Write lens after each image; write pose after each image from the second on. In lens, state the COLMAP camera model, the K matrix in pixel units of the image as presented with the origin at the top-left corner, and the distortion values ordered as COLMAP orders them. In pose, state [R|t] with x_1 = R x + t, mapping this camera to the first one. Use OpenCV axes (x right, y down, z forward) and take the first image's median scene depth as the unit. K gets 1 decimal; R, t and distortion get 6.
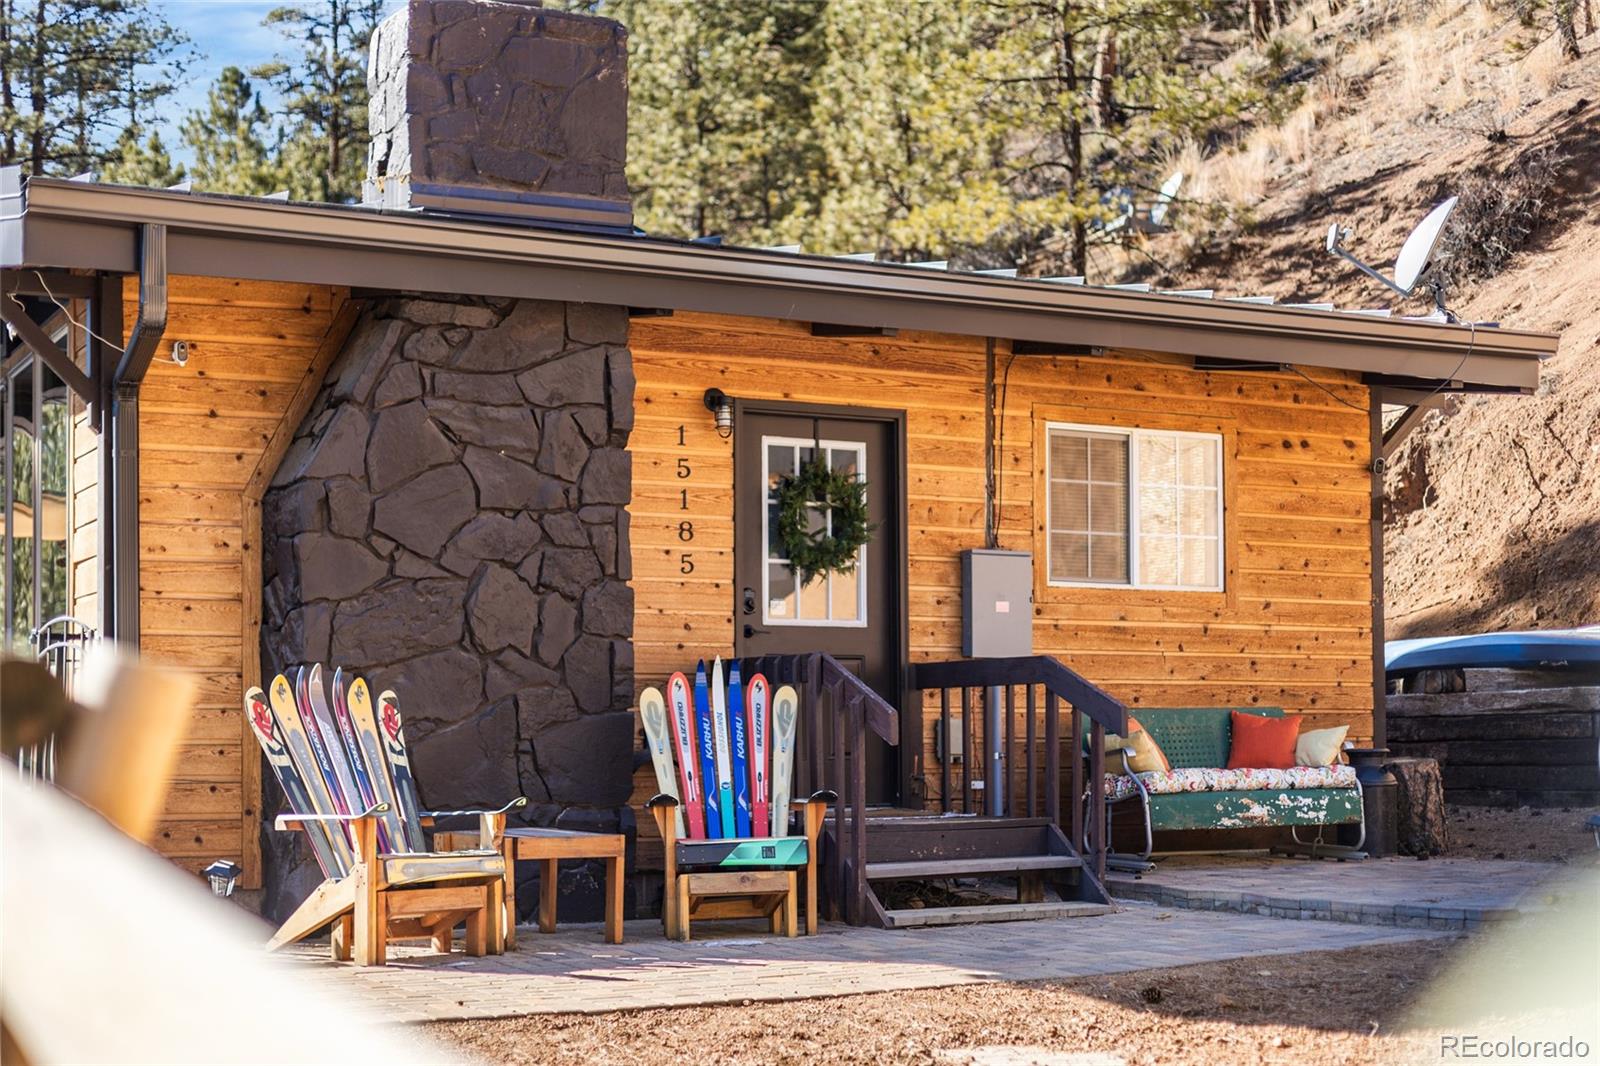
lens RADIAL K [[2846.9, 0, 800.0], [0, 2846.9, 533.0], [0, 0, 1]] dist [-0.074693, -0.114961]
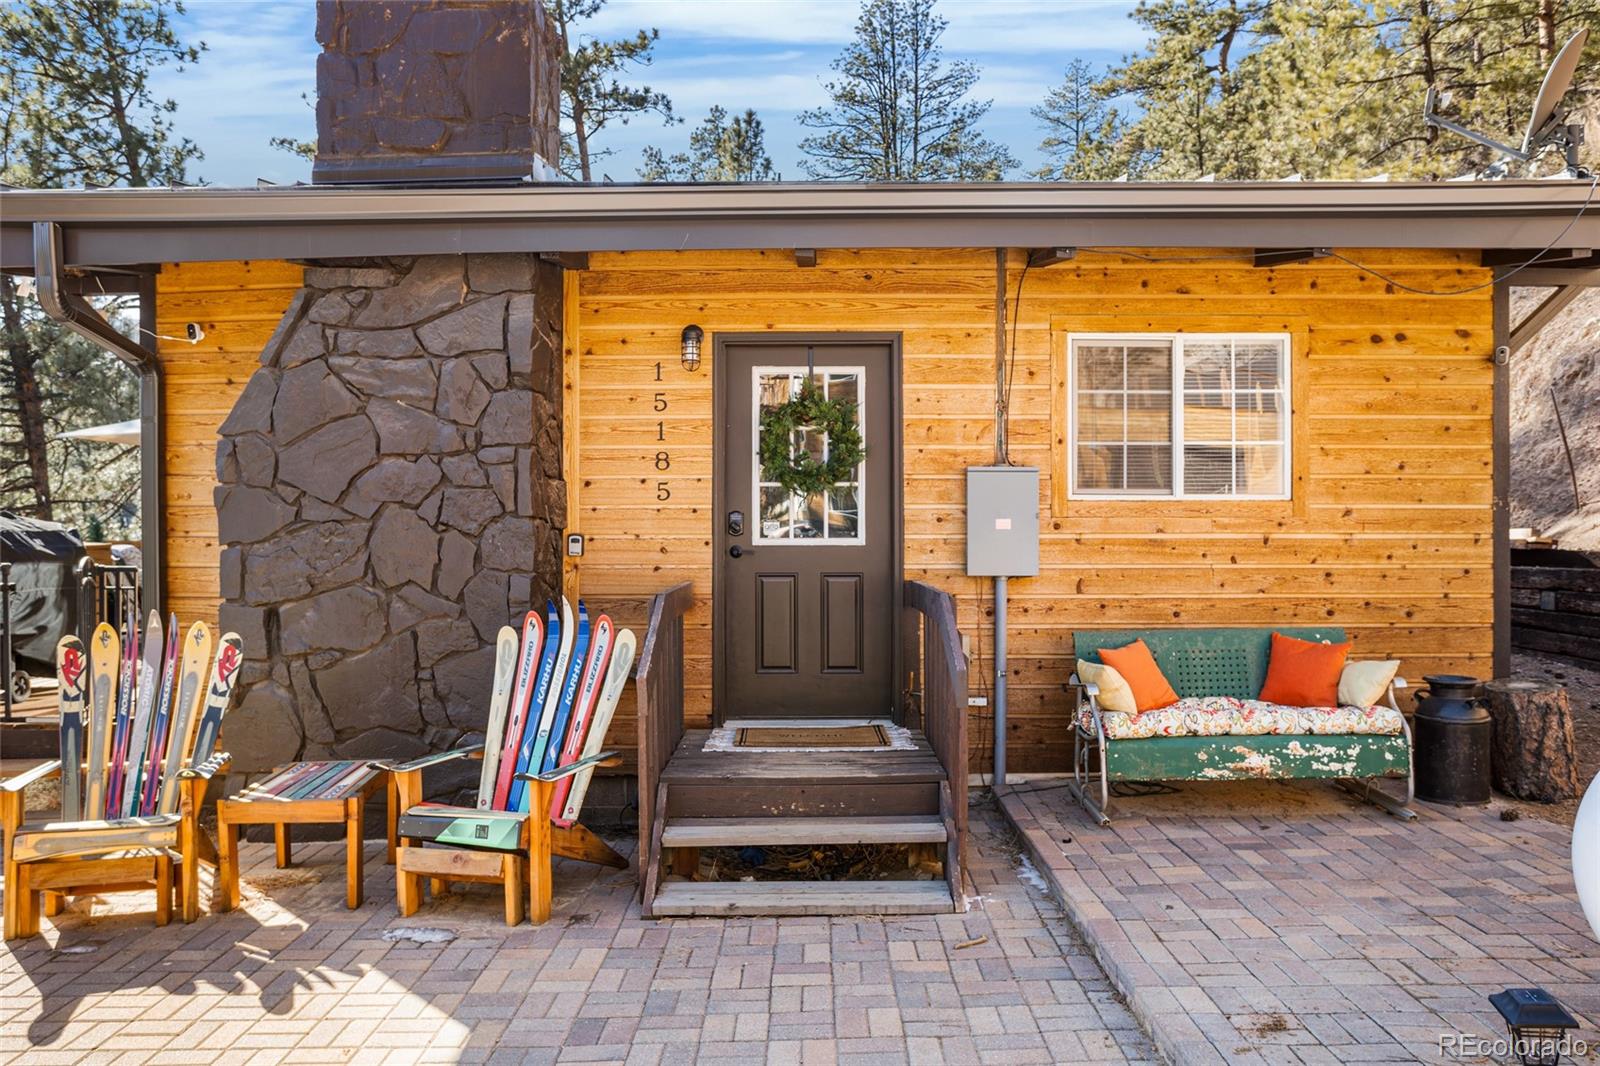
lens RADIAL K [[1209.4, 0, 803.3], [0, 1209.4, 506.5], [0, 0, 1]] dist [-0.080396, 0.109973]
pose [[0.854302, -0.000756, -0.519776, 0.233608], [0.041794, 0.996861, 0.067241, -0.011541], [0.518094, -0.079168, 0.851652, 0.616312]]
